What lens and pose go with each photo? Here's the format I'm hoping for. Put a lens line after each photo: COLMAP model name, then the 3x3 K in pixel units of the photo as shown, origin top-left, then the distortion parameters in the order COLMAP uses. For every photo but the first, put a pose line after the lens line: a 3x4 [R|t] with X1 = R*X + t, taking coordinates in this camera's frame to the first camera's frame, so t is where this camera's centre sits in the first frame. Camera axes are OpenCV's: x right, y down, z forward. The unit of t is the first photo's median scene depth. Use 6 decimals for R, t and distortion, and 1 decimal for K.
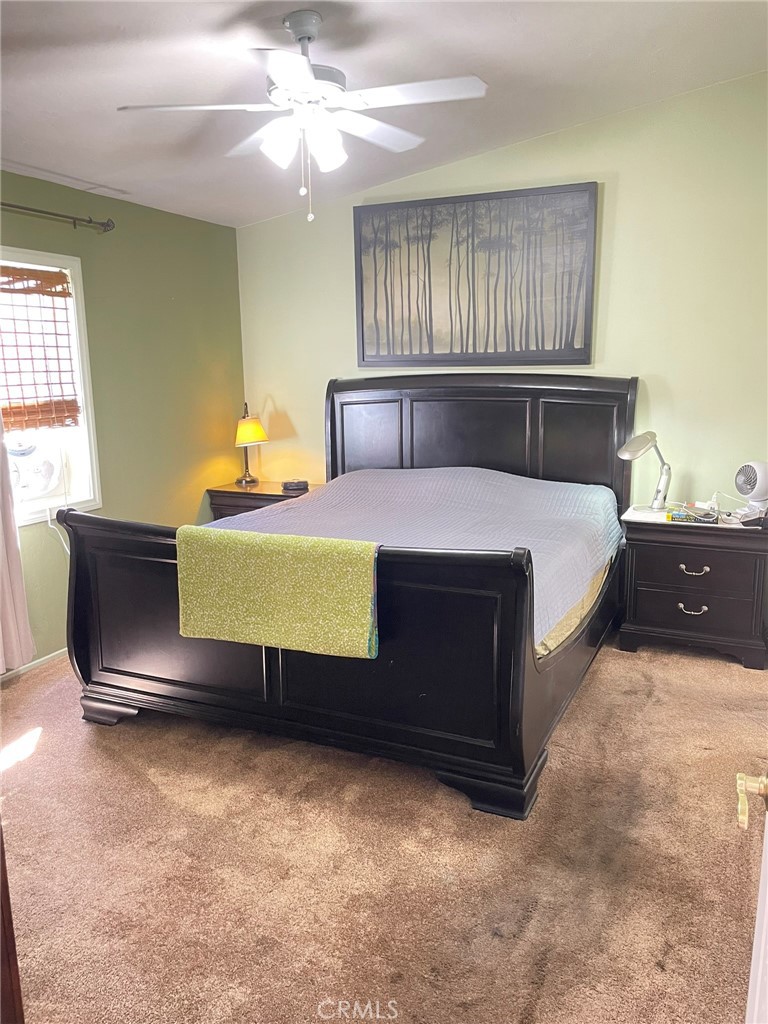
lens RADIAL K [[774.0, 0, 379.1], [0, 774.0, 515.3], [0, 0, 1]] dist [-0.006032, -0.005424]
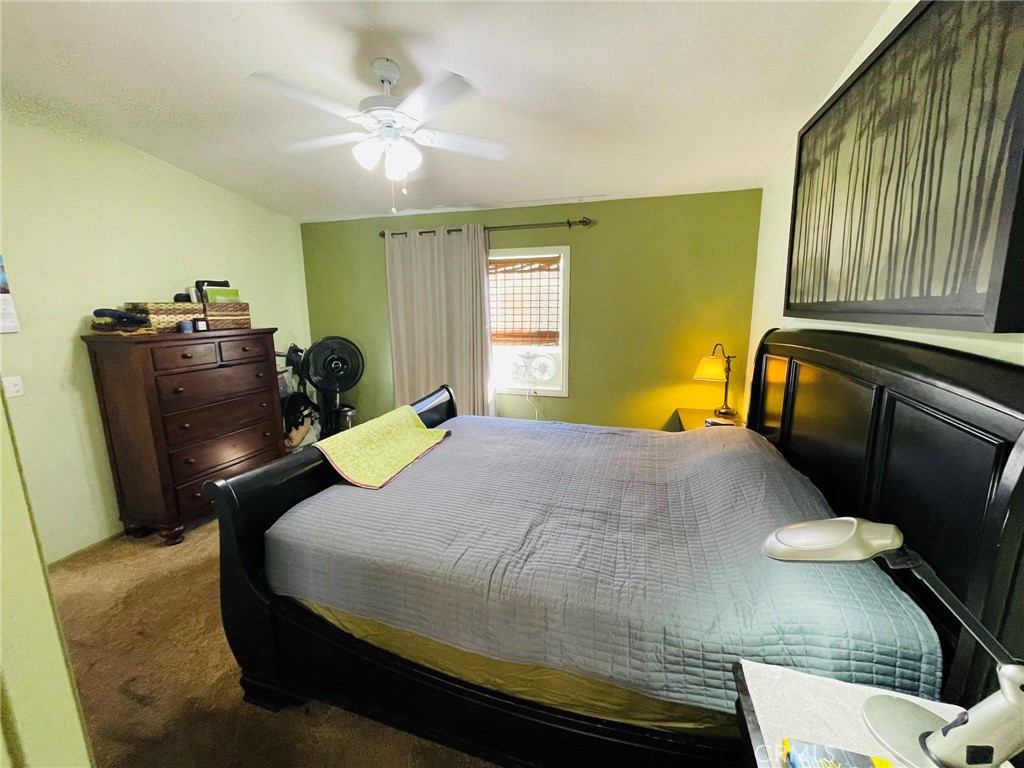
lens RADIAL K [[405.1, 0, 511.0], [0, 405.1, 379.2], [0, 0, 1]] dist [-0.011492, 0.000562]
pose [[0.133889, 0.183504, -0.973858, 0.492731], [-0.180181, 0.970834, 0.158163, -0.173954], [0.974479, 0.154295, 0.163048, 0.792787]]
